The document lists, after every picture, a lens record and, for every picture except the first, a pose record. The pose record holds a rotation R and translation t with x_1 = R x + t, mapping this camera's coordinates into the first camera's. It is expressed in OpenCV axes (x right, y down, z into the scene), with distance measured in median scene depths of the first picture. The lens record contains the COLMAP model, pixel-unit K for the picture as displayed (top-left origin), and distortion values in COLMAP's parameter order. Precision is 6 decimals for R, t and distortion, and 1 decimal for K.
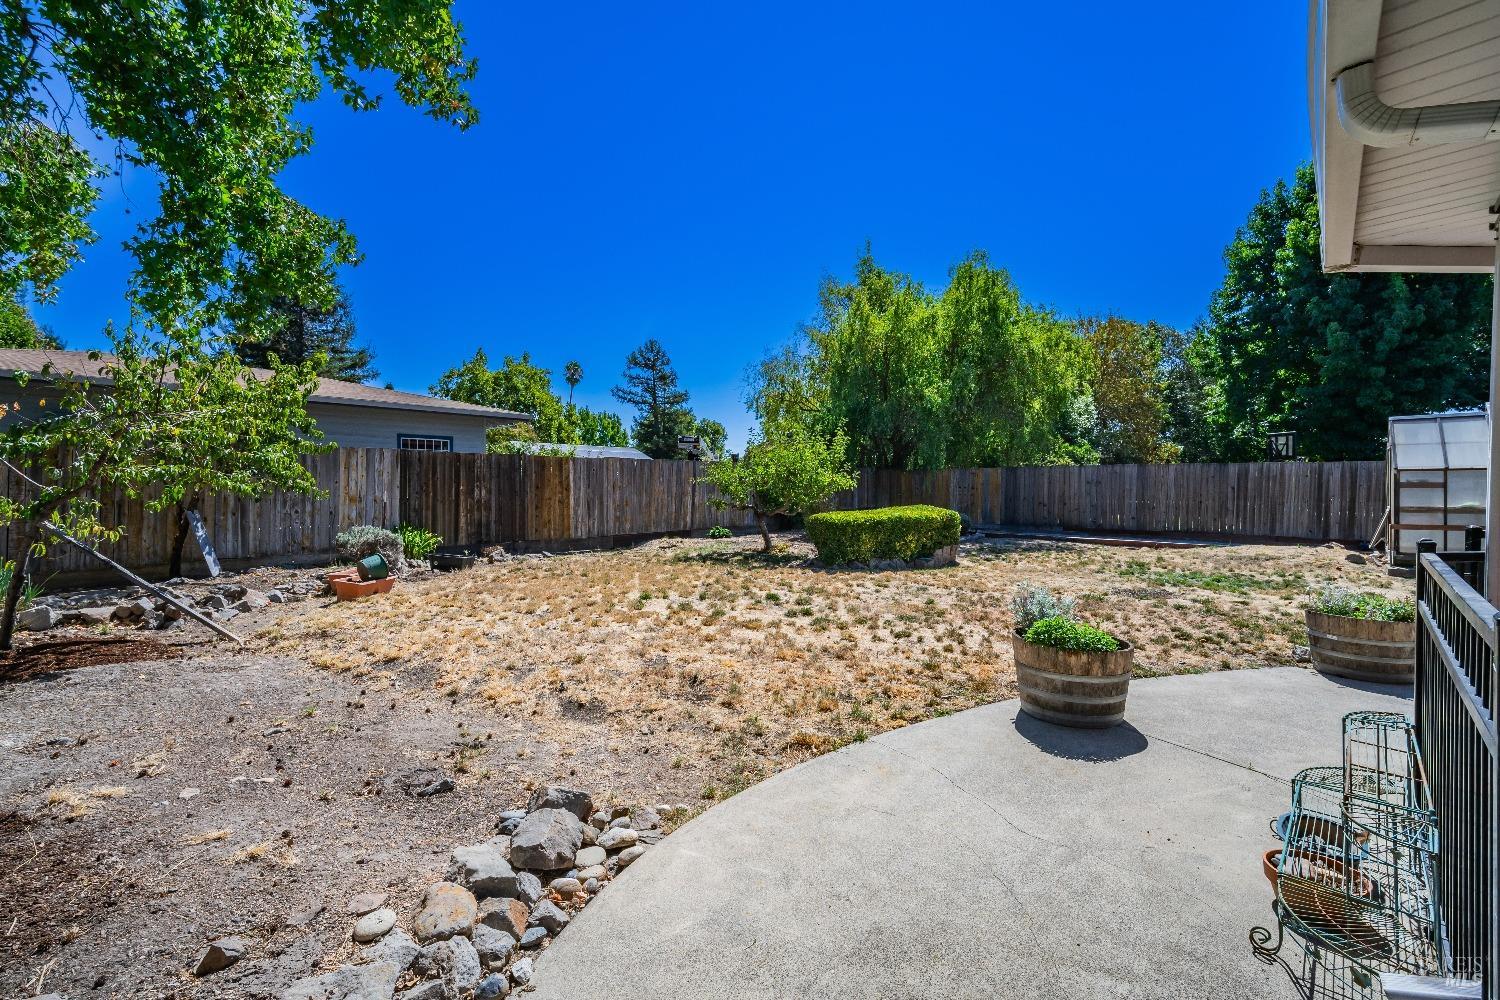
lens RADIAL K [[665.6, 0, 744.1], [0, 665.6, 495.6], [0, 0, 1]] dist [0.000749, -0.000010]
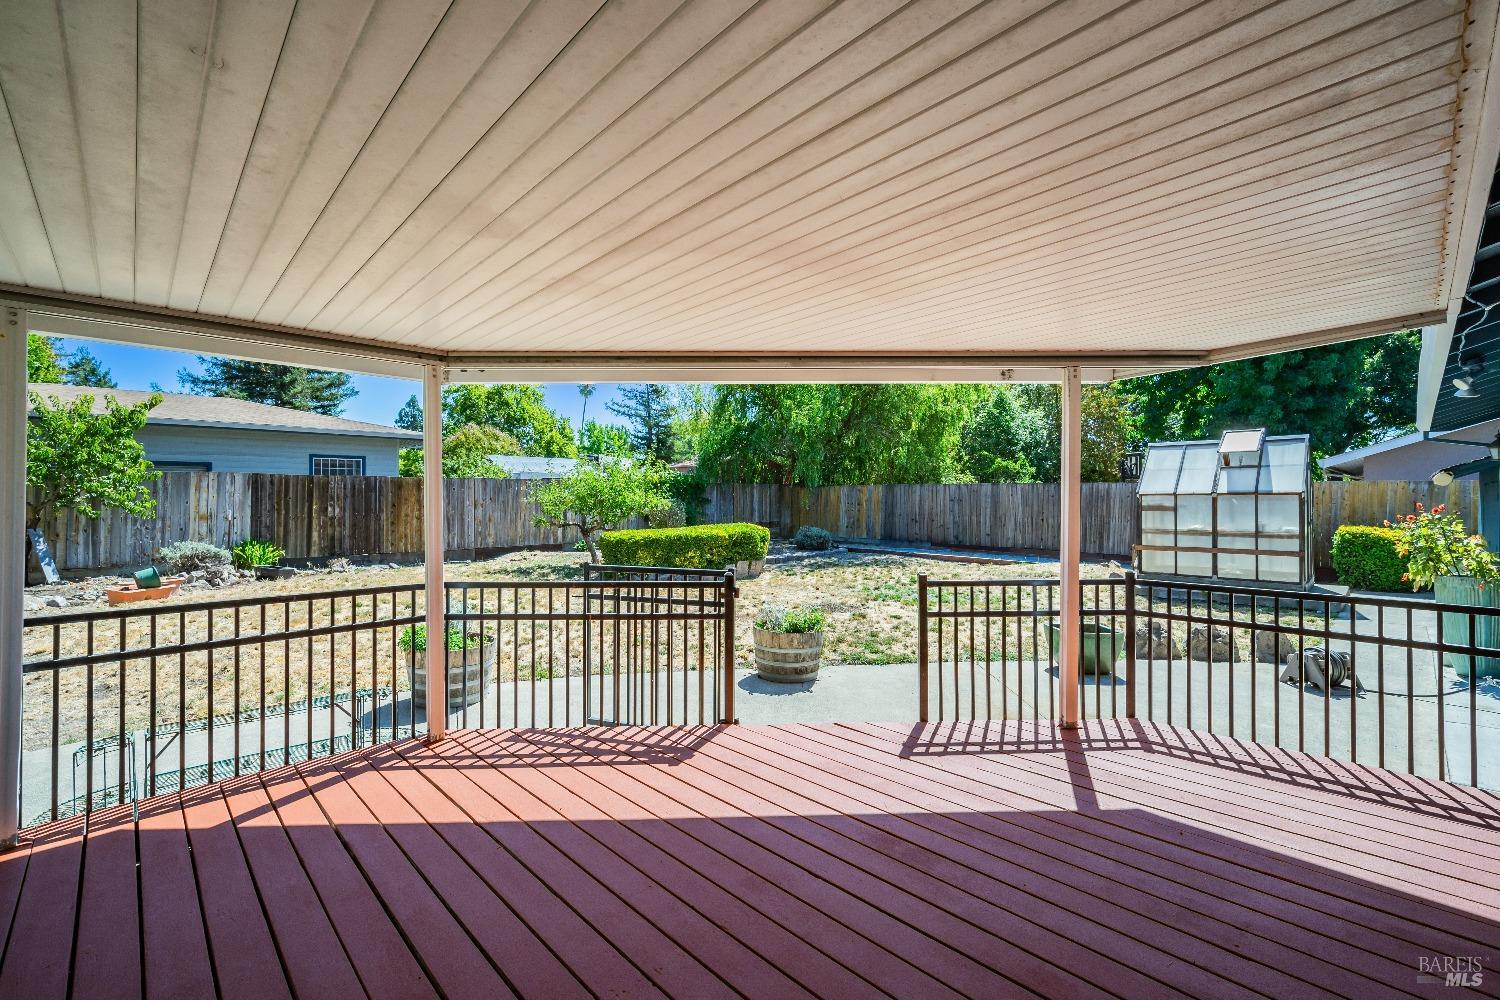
lens RADIAL K [[665.6, 0, 744.1], [0, 665.6, 495.6], [0, 0, 1]] dist [0.000749, -0.000010]
pose [[0.998716, 0.002798, -0.050579, 0.355787], [-0.003465, 0.999908, -0.013110, -0.017566], [0.050537, 0.013268, 0.998634, -0.087836]]
